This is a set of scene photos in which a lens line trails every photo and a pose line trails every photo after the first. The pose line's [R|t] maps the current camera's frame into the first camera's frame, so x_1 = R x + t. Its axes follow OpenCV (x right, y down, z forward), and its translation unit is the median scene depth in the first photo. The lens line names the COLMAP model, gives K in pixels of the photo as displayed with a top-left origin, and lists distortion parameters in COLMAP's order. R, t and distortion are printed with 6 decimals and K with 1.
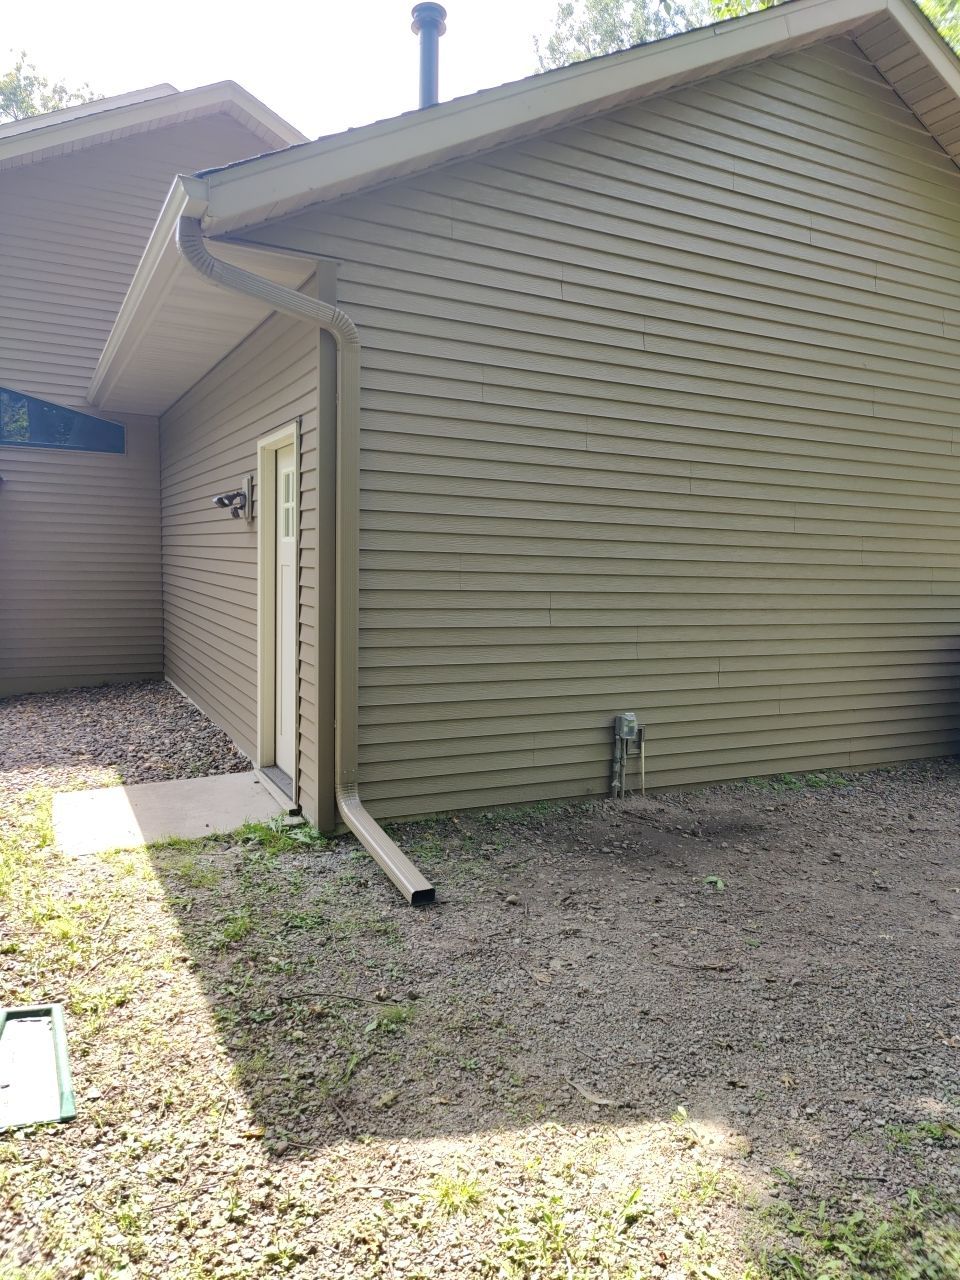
lens RADIAL K [[896.3, 0, 480.0], [0, 896.3, 640.0], [0, 0, 1]] dist [0.038806, -0.037430]
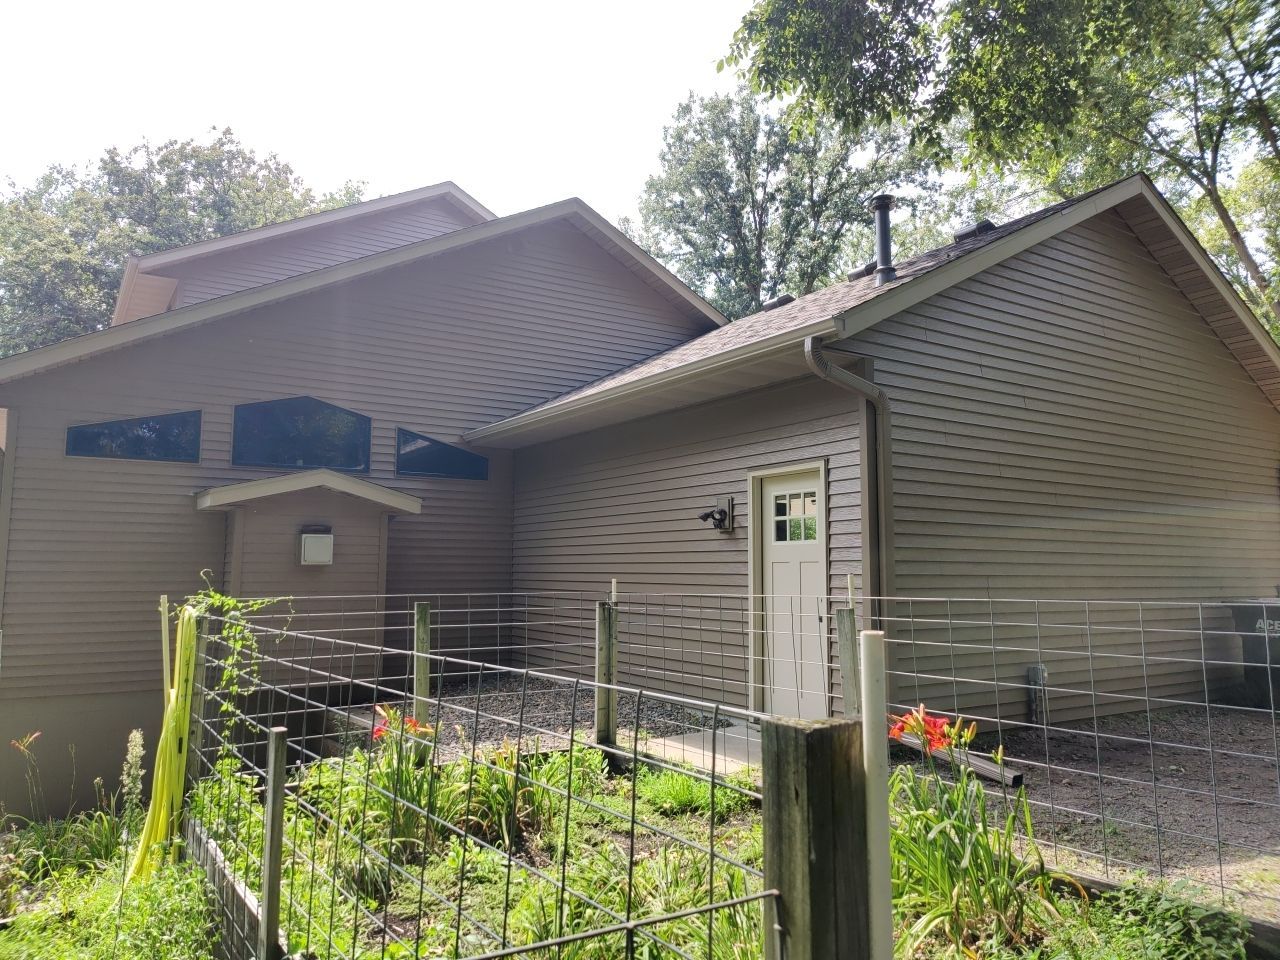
lens RADIAL K [[896.1, 0, 640.0], [0, 896.1, 480.0], [0, 0, 1]] dist [0.033496, 0.003331]
pose [[0.993075, -0.018190, 0.116069, -0.538439], [0.039957, 0.981340, -0.188081, 0.040368], [-0.110482, 0.191416, 0.975271, -0.300574]]
